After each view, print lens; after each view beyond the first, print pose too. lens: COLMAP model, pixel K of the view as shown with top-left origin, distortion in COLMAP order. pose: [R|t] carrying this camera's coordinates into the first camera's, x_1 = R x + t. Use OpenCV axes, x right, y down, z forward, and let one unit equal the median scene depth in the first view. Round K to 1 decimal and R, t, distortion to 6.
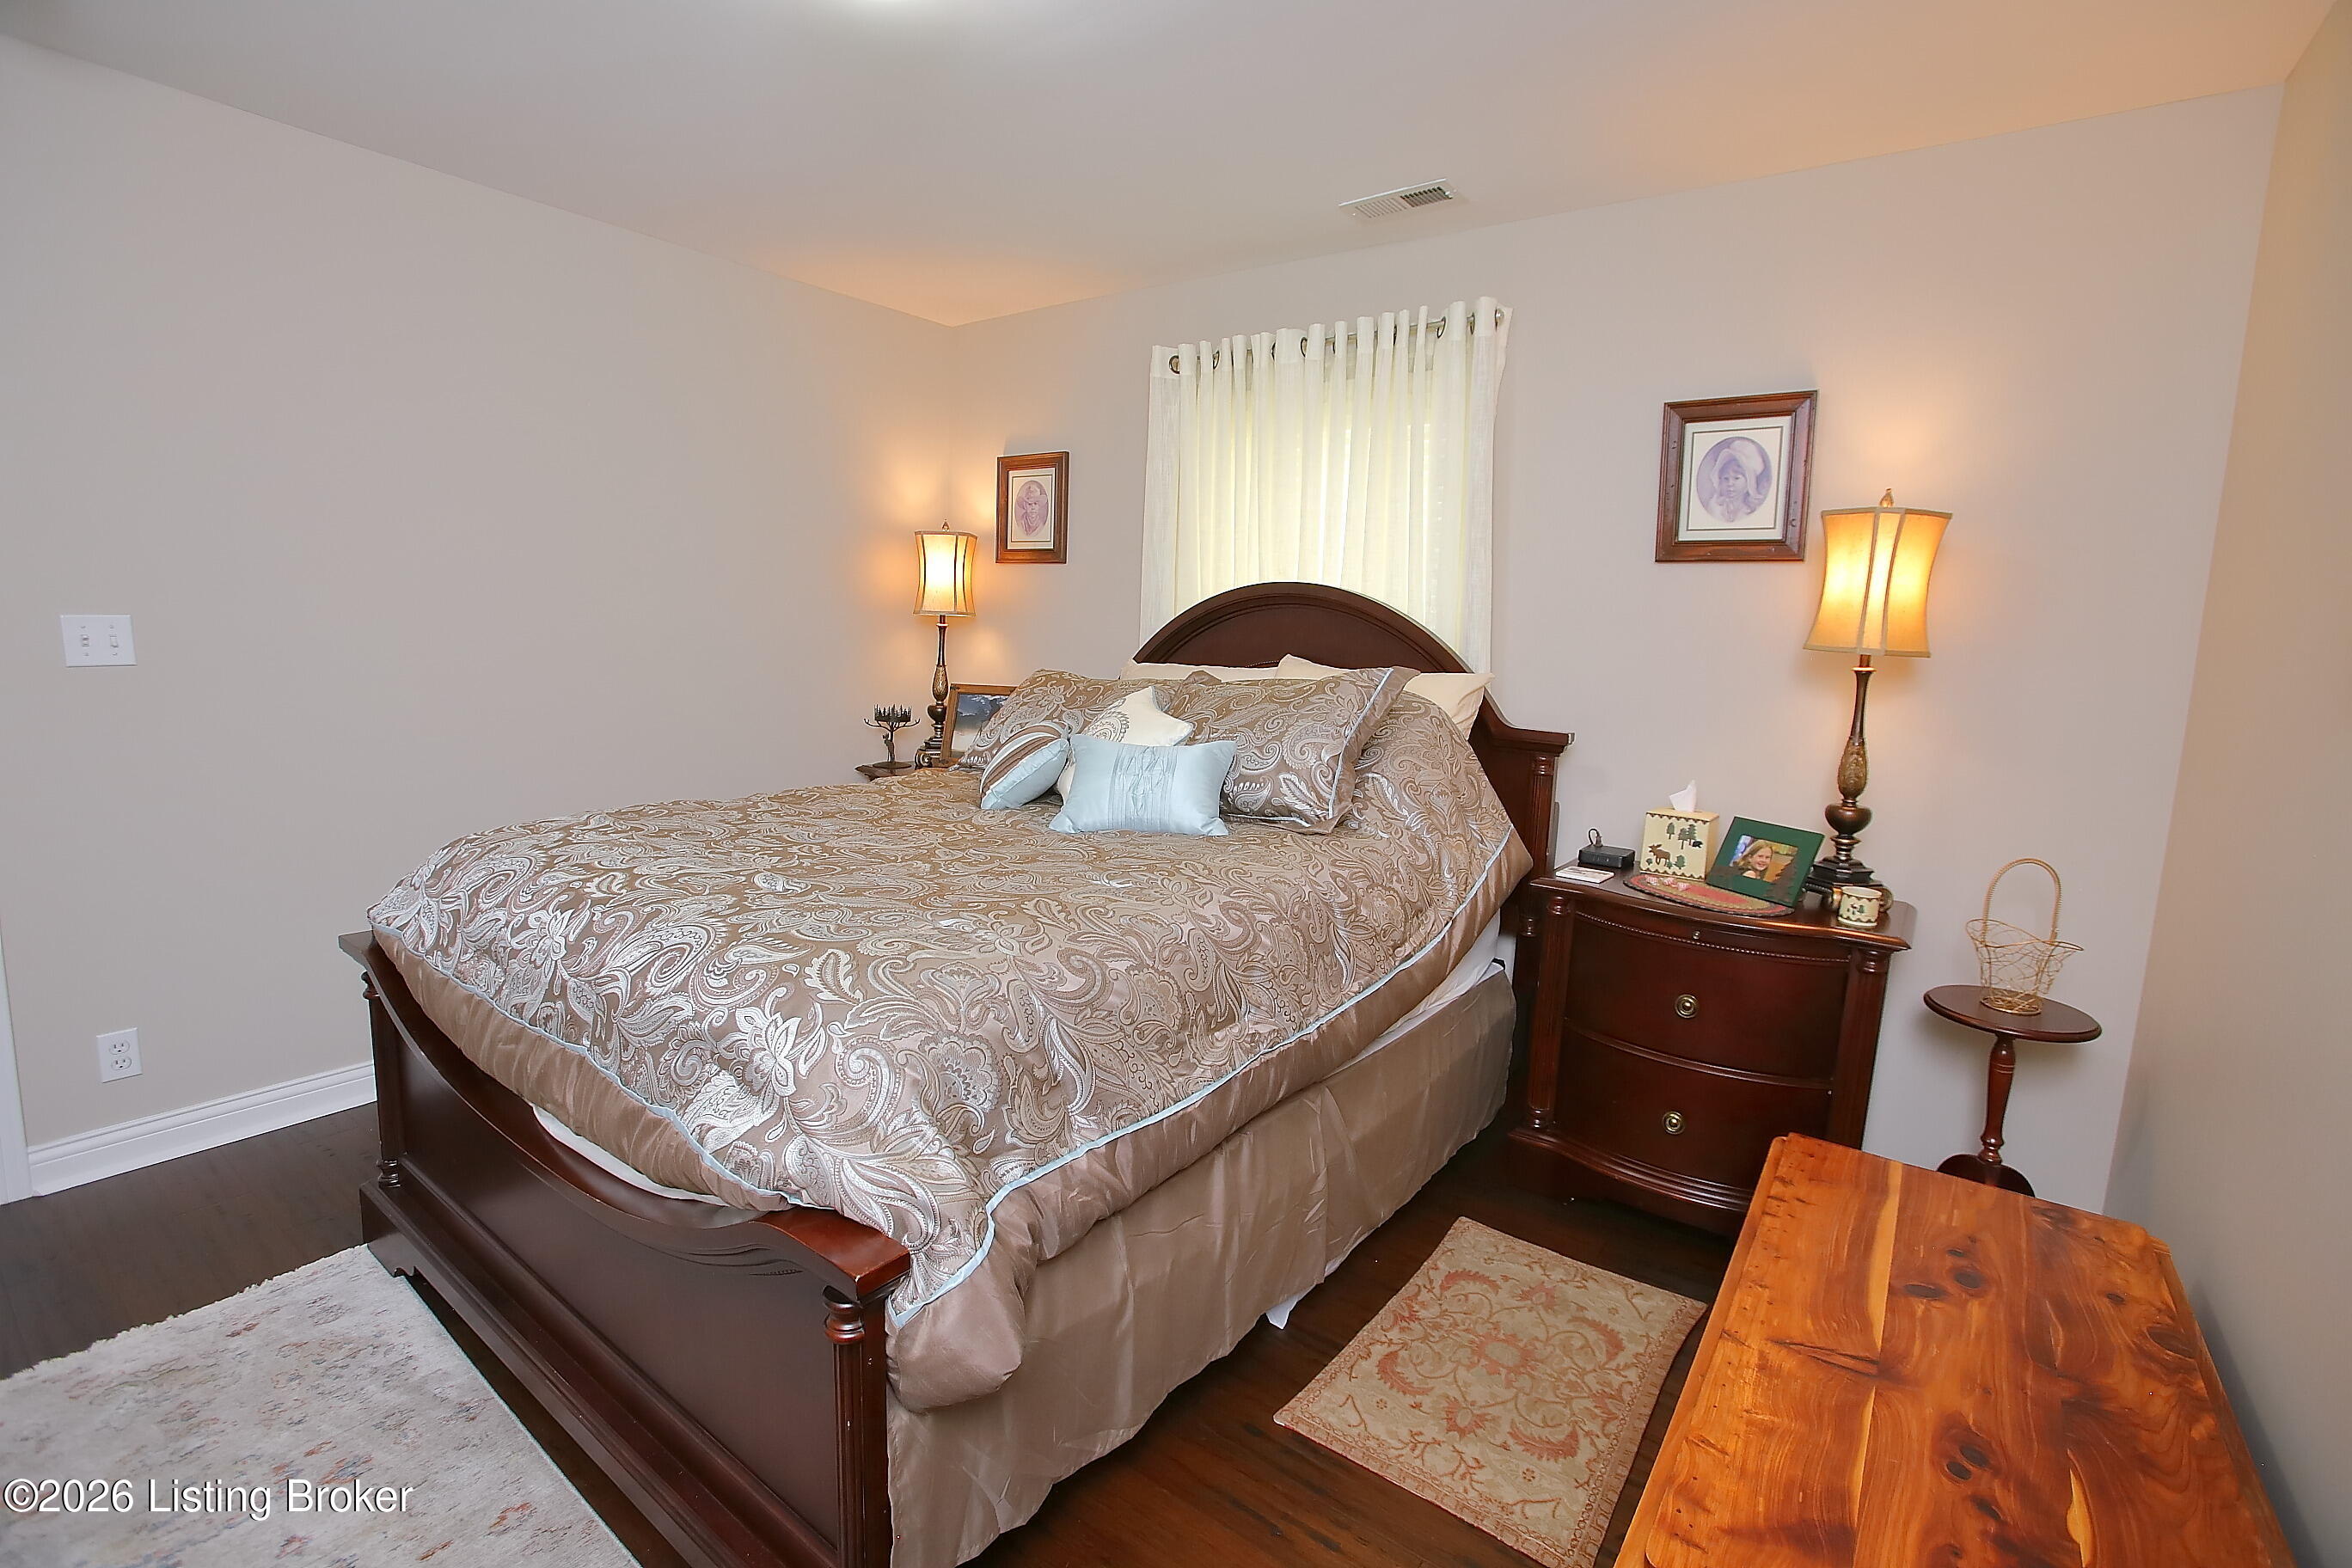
lens RADIAL K [[1076.6, 0, 1174.5], [0, 1076.6, 770.8], [0, 0, 1]] dist [-0.074900, 0.028619]
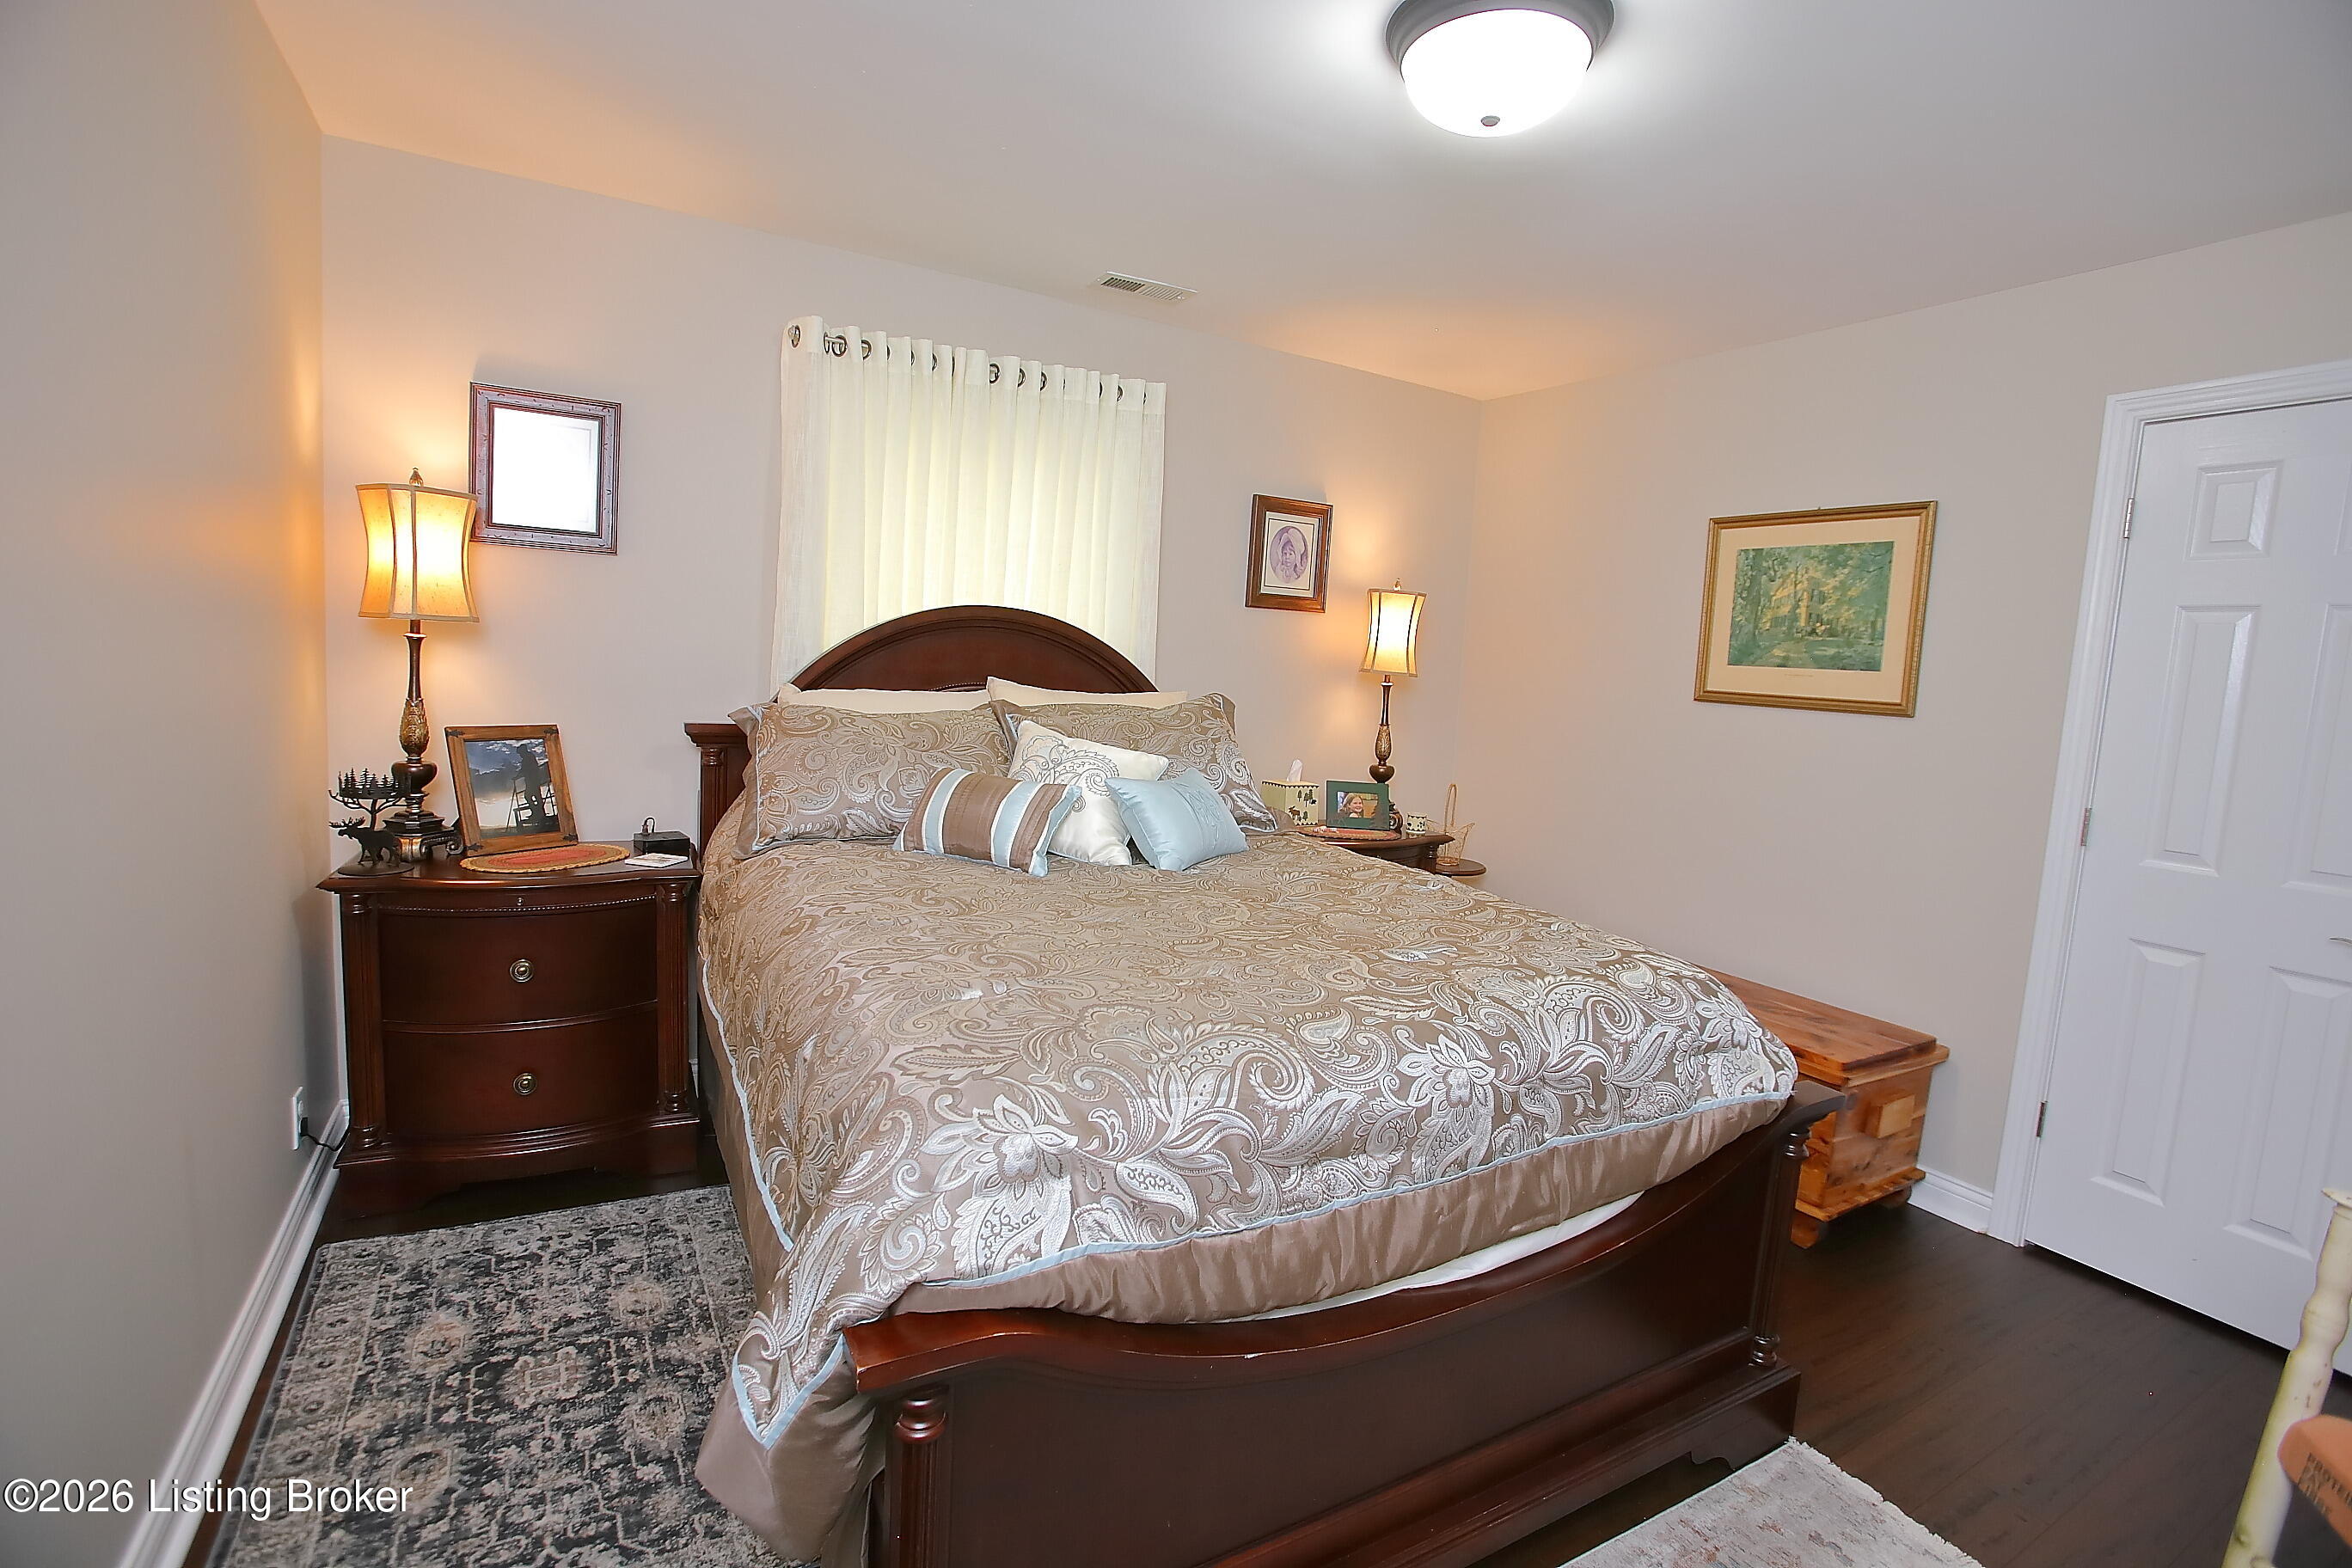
lens RADIAL K [[1076.6, 0, 1174.5], [0, 1076.6, 770.8], [0, 0, 1]] dist [-0.074900, 0.028619]
pose [[0.404702, -0.107696, 0.908085, -0.930369], [0.076399, 0.993551, 0.083783, -0.113194], [-0.911251, 0.035469, 0.410320, 0.536942]]
